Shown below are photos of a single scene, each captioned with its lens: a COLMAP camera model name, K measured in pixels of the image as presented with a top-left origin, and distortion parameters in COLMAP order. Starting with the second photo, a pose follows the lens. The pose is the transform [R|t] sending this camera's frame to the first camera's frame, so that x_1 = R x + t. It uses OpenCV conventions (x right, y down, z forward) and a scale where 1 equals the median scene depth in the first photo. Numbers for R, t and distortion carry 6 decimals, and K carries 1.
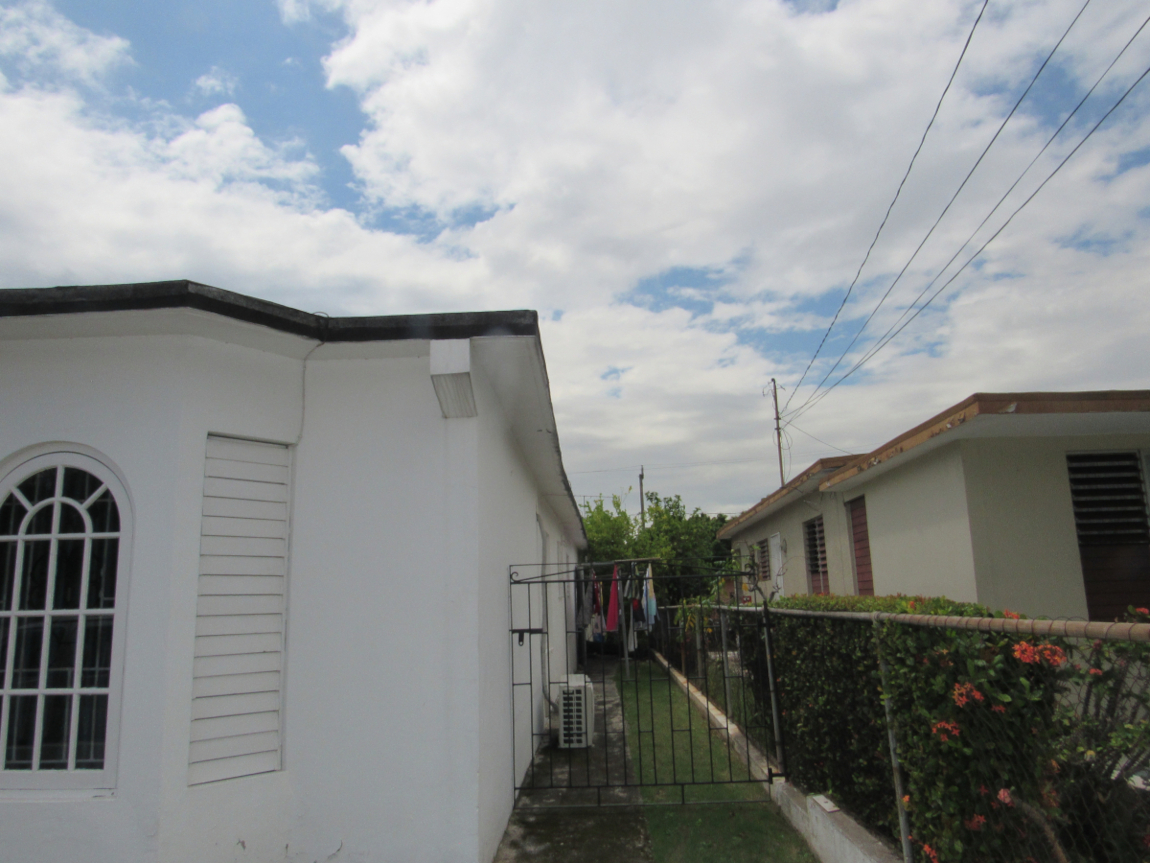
lens RADIAL K [[821.5, 0, 575.0], [0, 821.5, 431.5], [0, 0, 1]] dist [-0.030778, 0.006468]
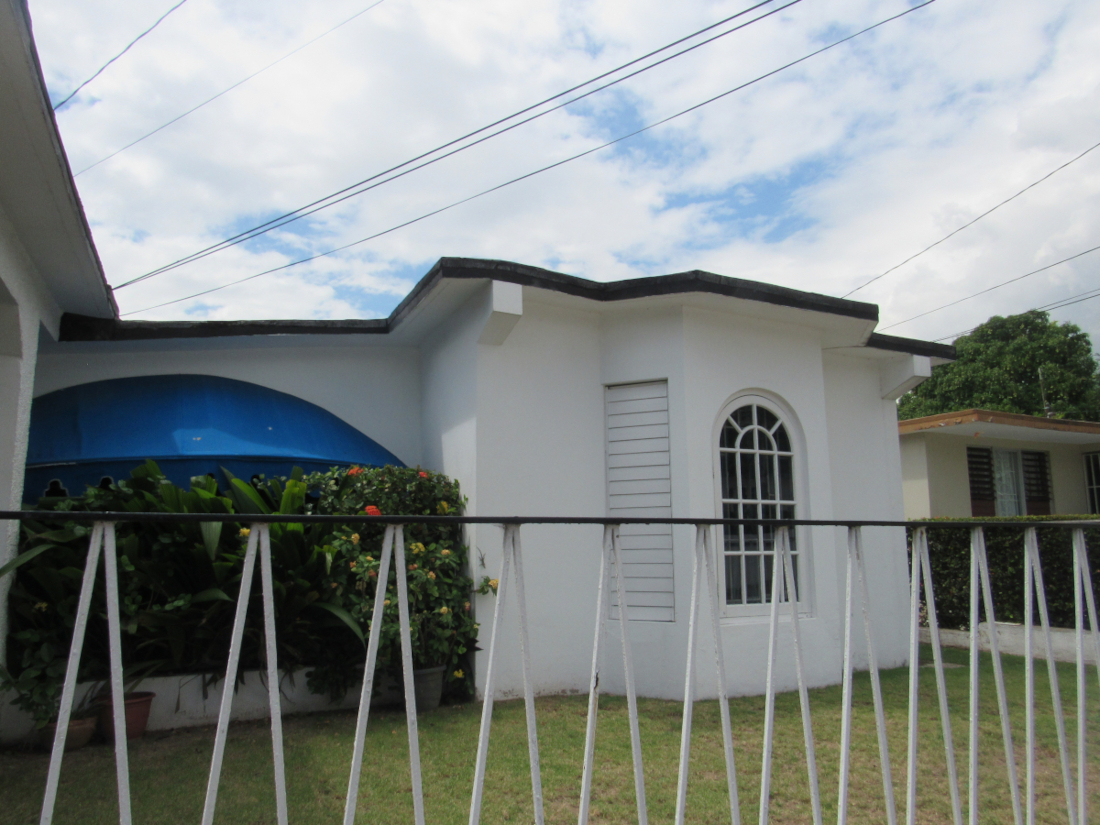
lens RADIAL K [[799.7, 0, 551.7], [0, 799.7, 430.1], [0, 0, 1]] dist [-0.026144, 0.004936]
pose [[0.881887, 0.090561, 0.462681, -0.731373], [-0.114353, 0.993160, 0.023570, 0.043419], [-0.457382, -0.073695, 0.886211, -0.055764]]
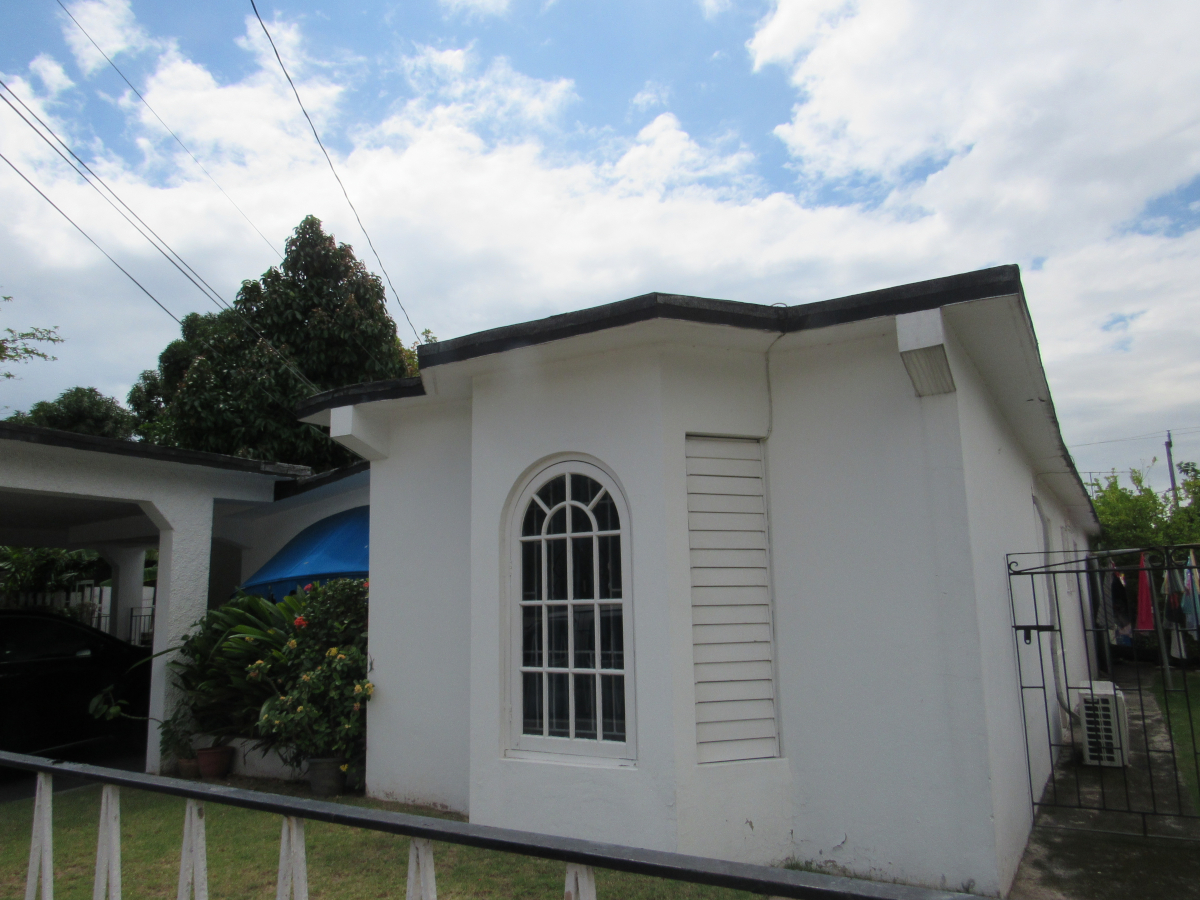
lens RADIAL K [[863.5, 0, 595.3], [0, 863.5, 452.6], [0, 0, 1]] dist [-0.037605, 0.029599]
pose [[0.870569, -0.072611, -0.486659, -0.005115], [0.090955, 0.995755, 0.014136, -0.000230], [0.483566, -0.056570, 0.873478, -0.014442]]
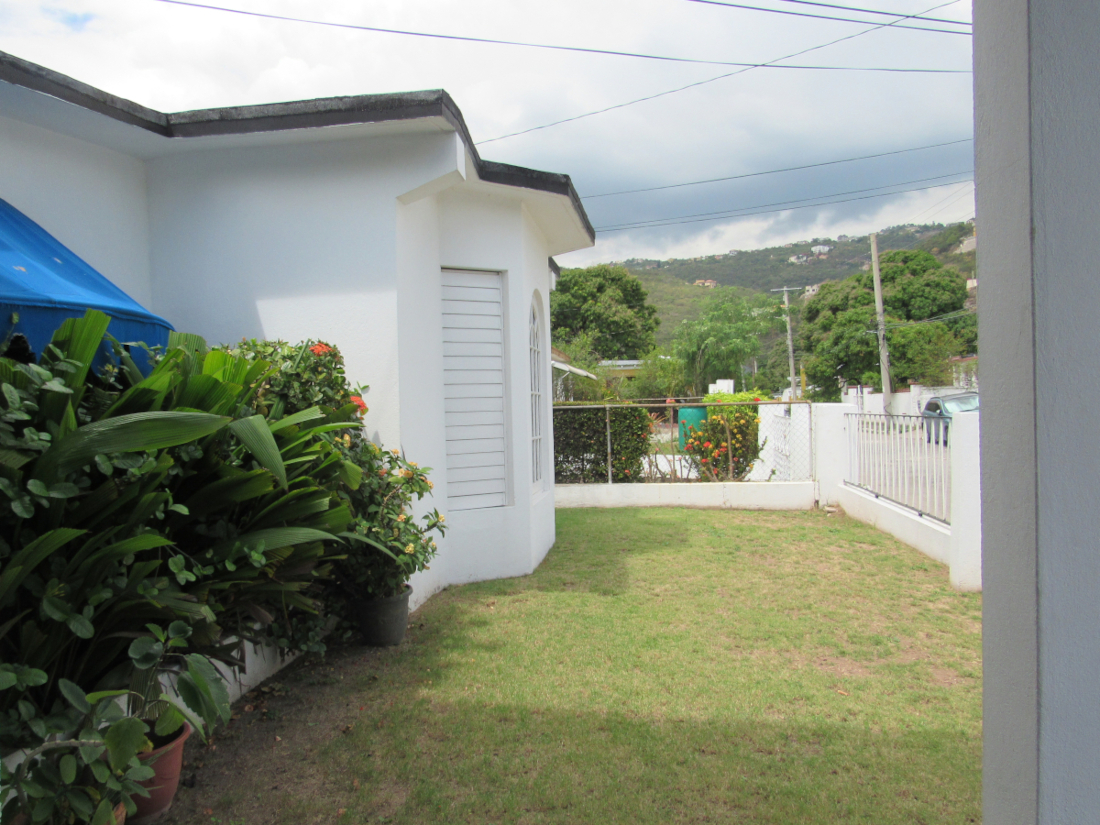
lens RADIAL K [[791.6, 0, 545.7], [0, 791.6, 414.9], [0, 0, 1]] dist [-0.037605, 0.029599]
pose [[0.088594, 0.017360, 0.995916, -0.984339], [-0.179965, 0.983672, -0.001137, 0.115366], [-0.979675, -0.179129, 0.090272, 0.353202]]
